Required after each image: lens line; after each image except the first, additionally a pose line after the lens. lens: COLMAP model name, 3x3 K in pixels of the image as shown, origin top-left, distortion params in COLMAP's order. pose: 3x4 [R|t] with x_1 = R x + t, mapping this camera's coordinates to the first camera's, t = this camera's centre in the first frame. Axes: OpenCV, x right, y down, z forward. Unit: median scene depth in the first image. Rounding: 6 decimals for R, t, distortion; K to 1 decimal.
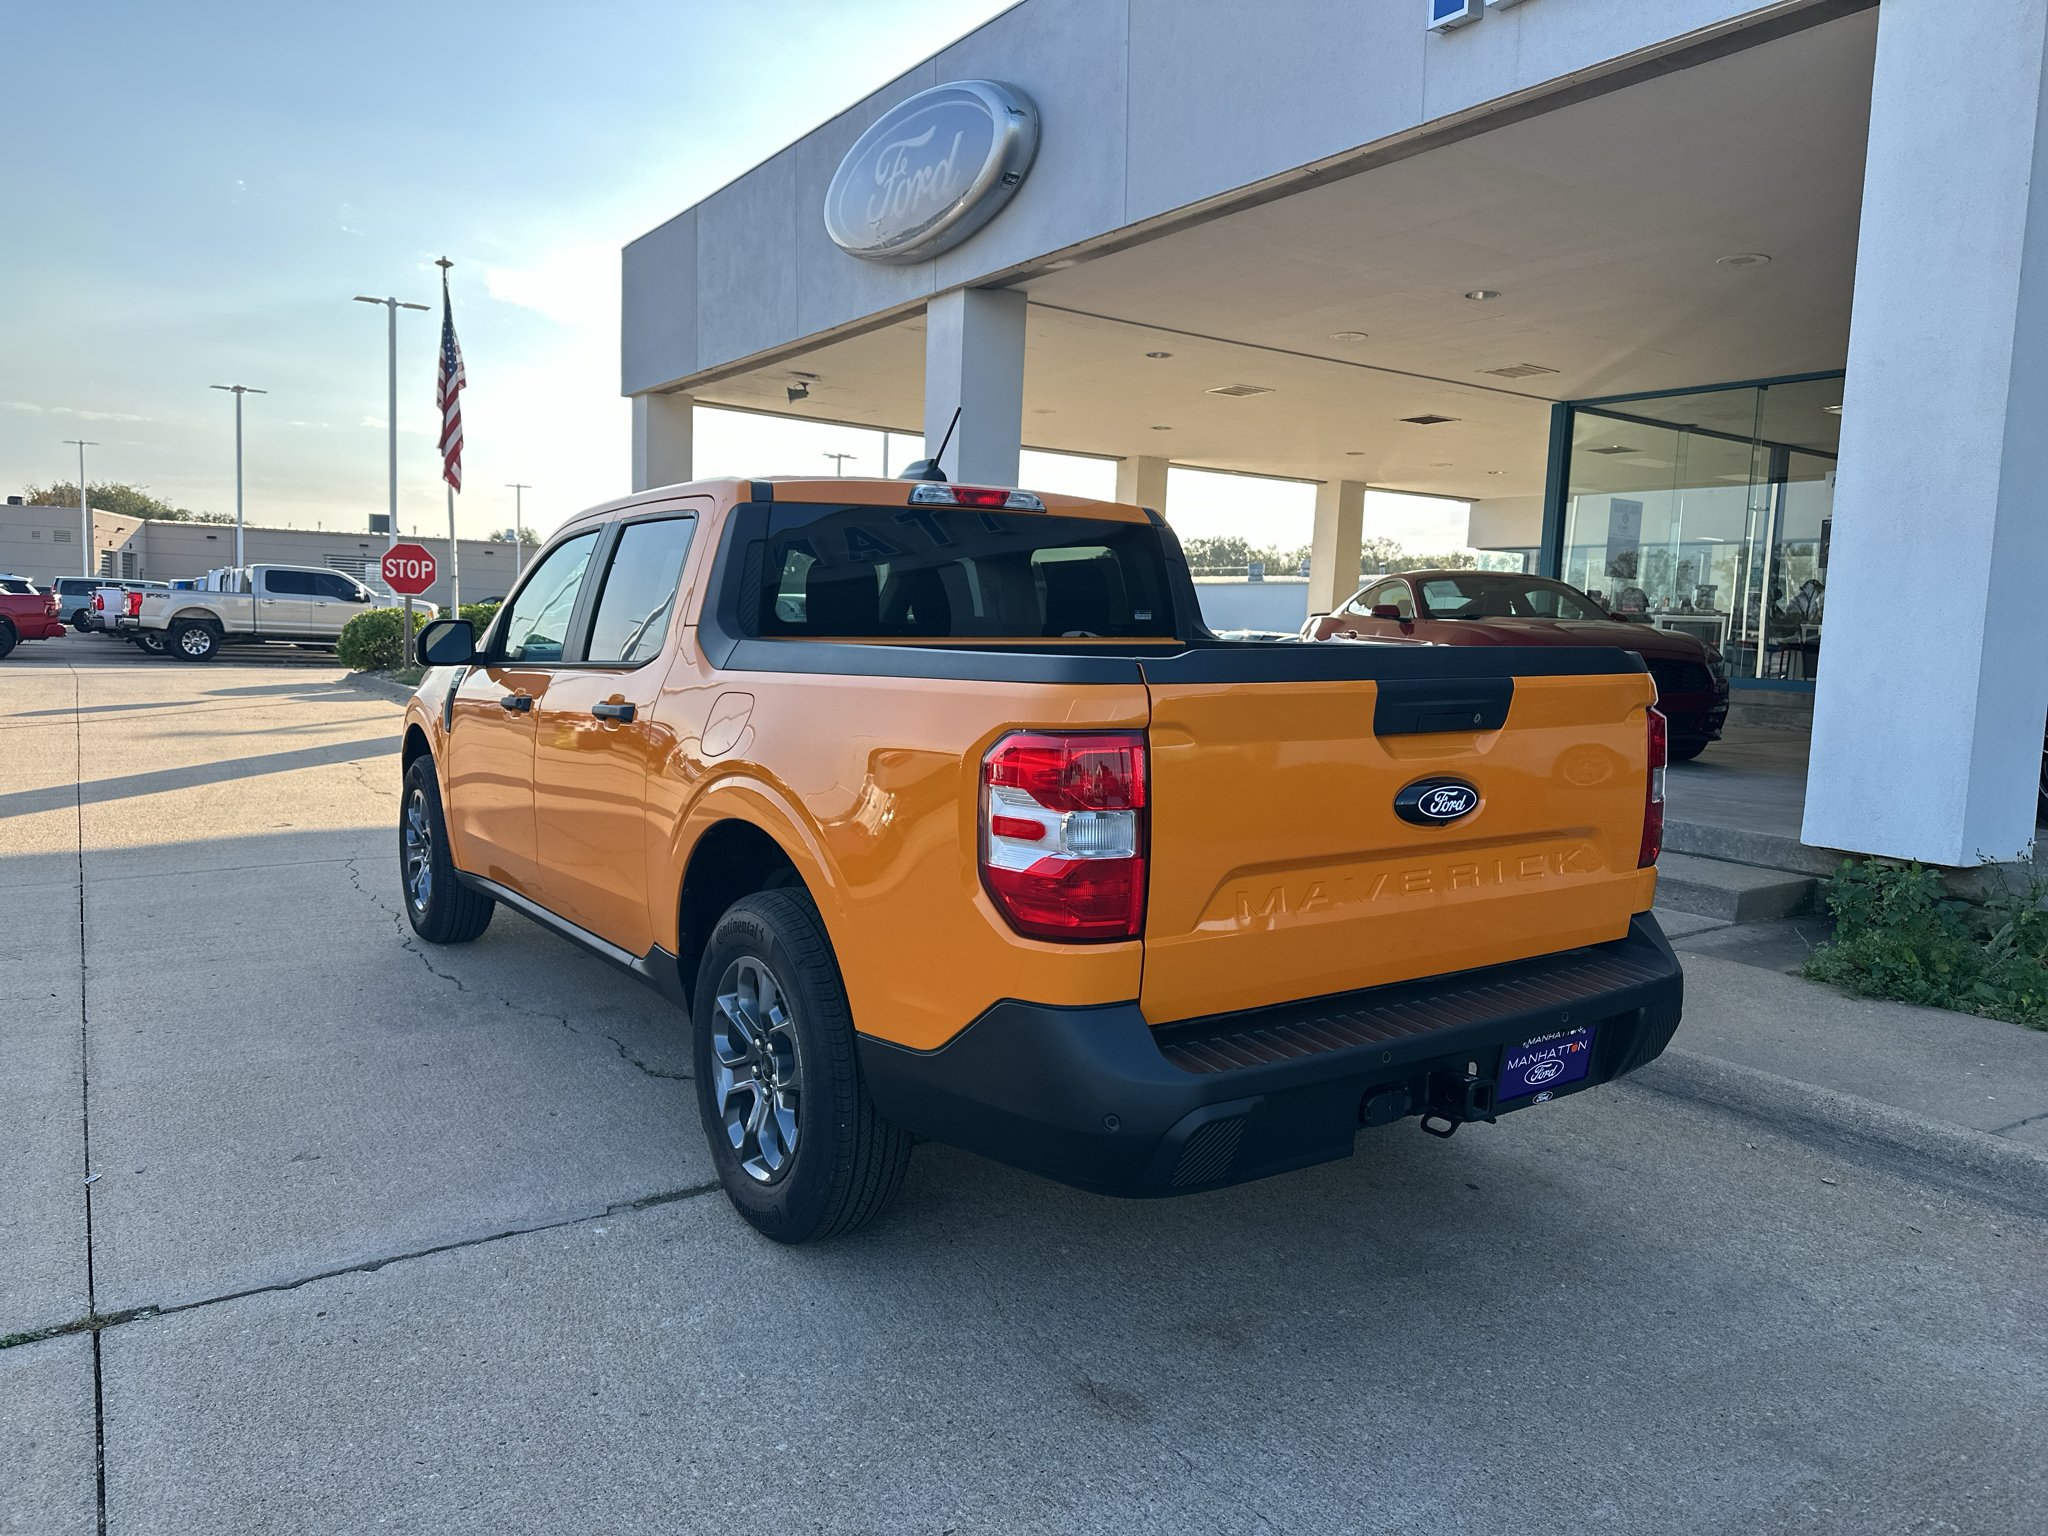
lens RADIAL K [[1416.3, 0, 1020.3], [0, 1416.3, 747.2], [0, 0, 1]] dist [0.031450, -0.063932]
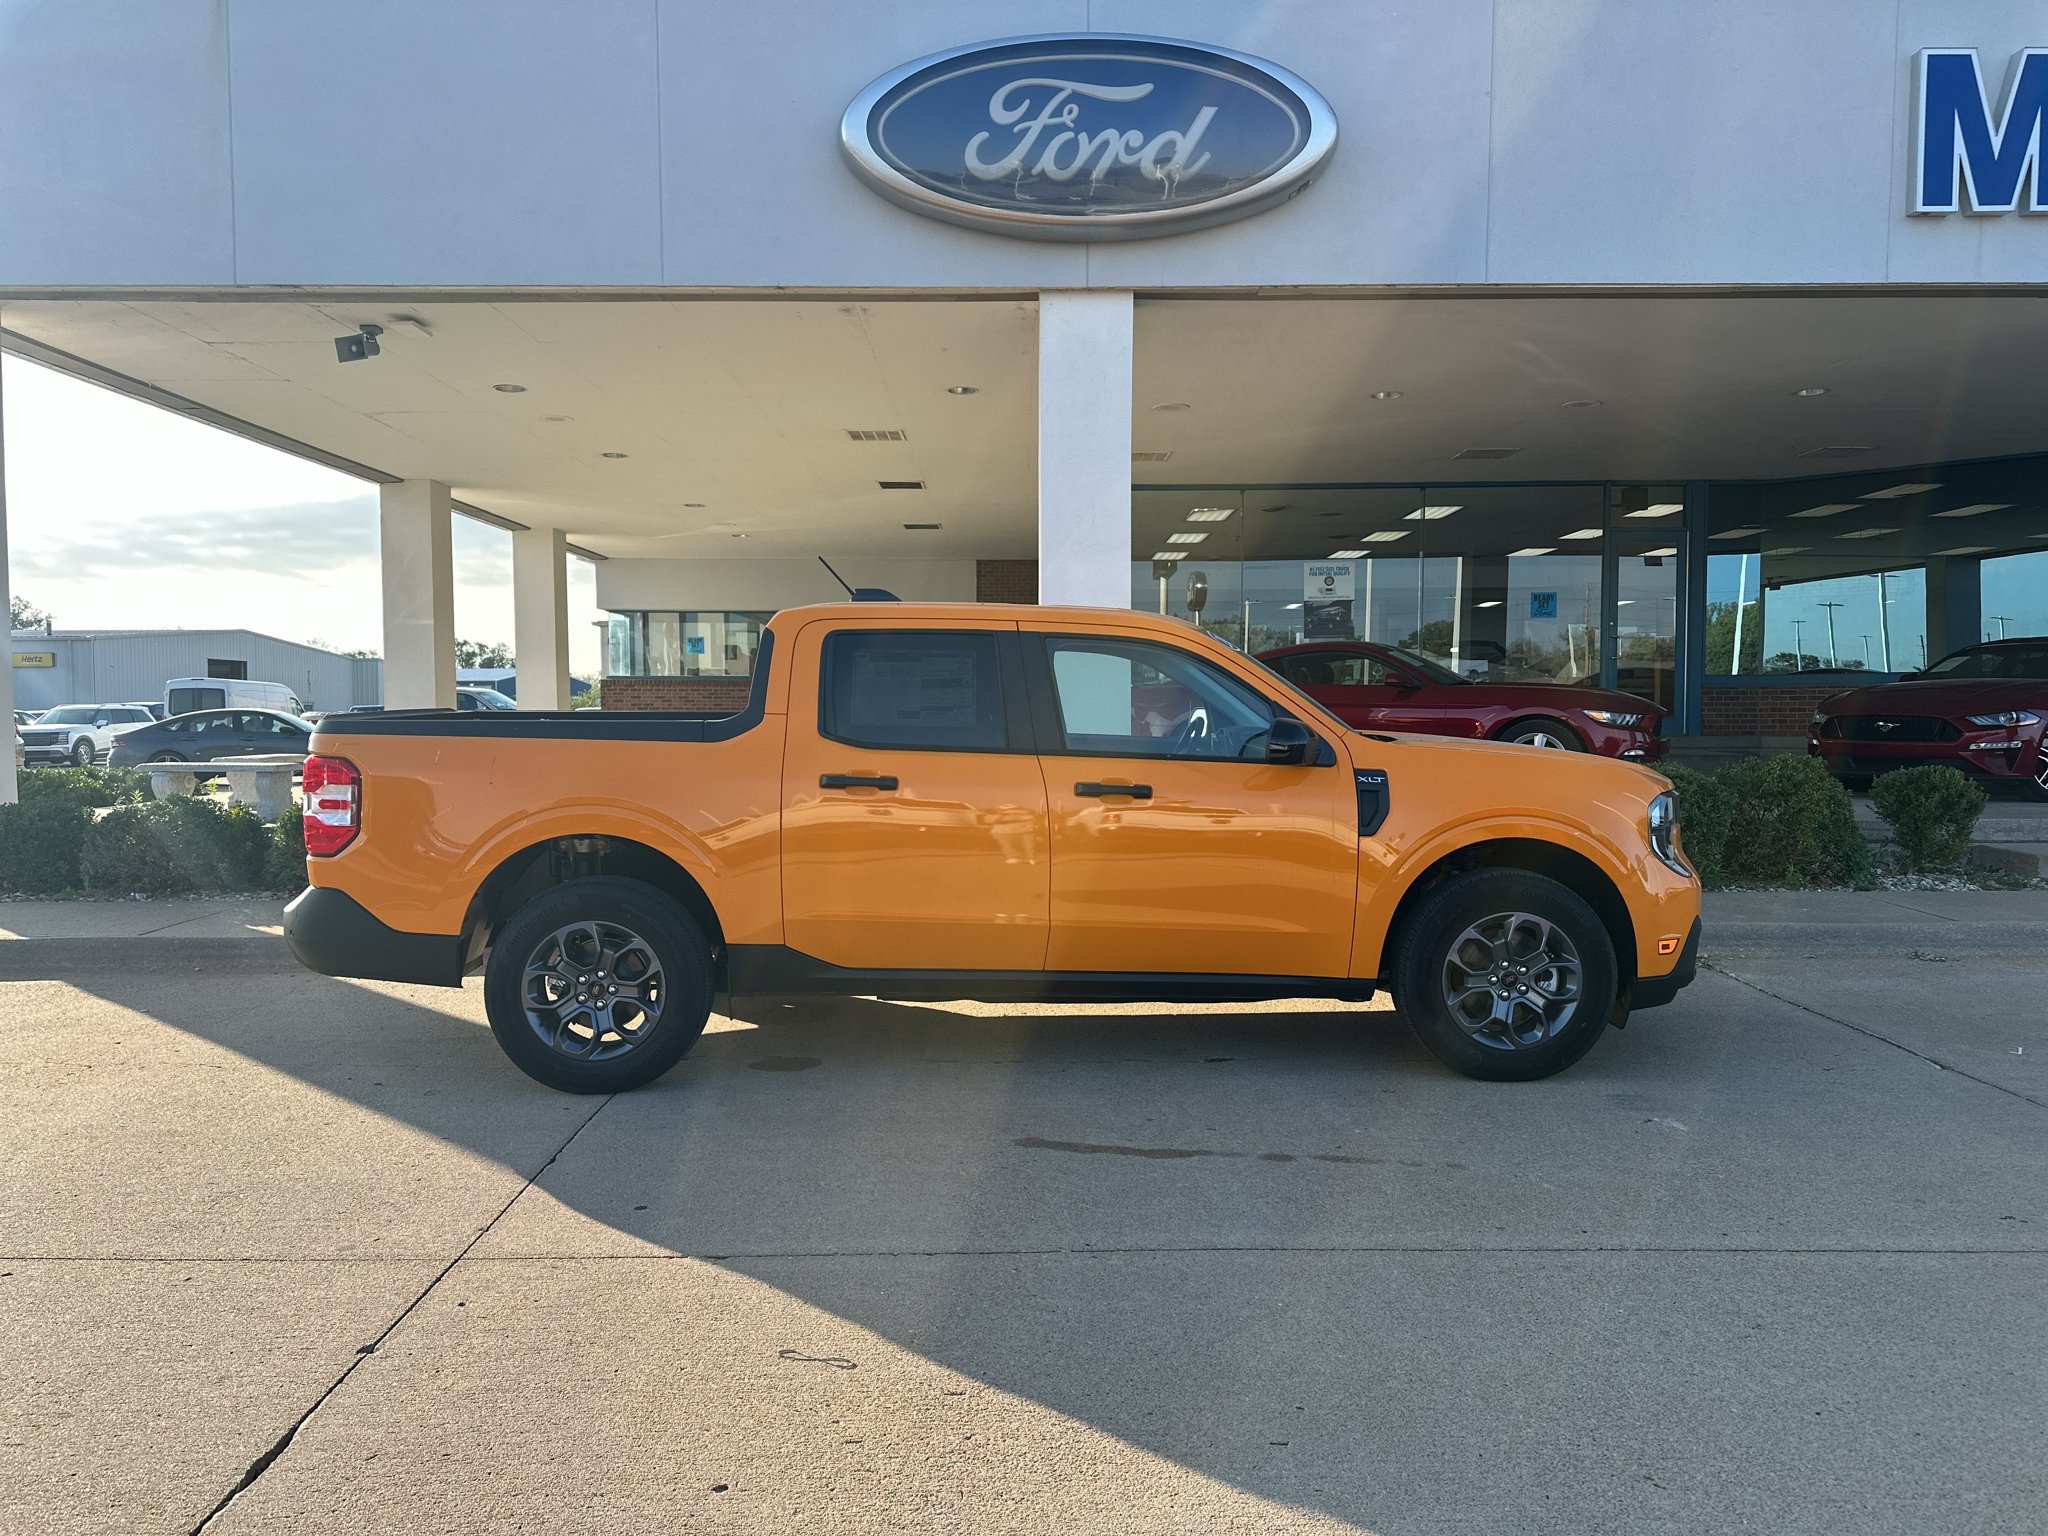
lens RADIAL K [[1422.3, 0, 1052.1], [0, 1422.3, 778.6], [0, 0, 1]] dist [0.000541, -0.001149]
pose [[0.561619, -0.083247, 0.823197, -0.774246], [0.092846, 0.994982, 0.037275, -0.082797], [-0.822170, 0.055496, 0.566530, 0.608152]]
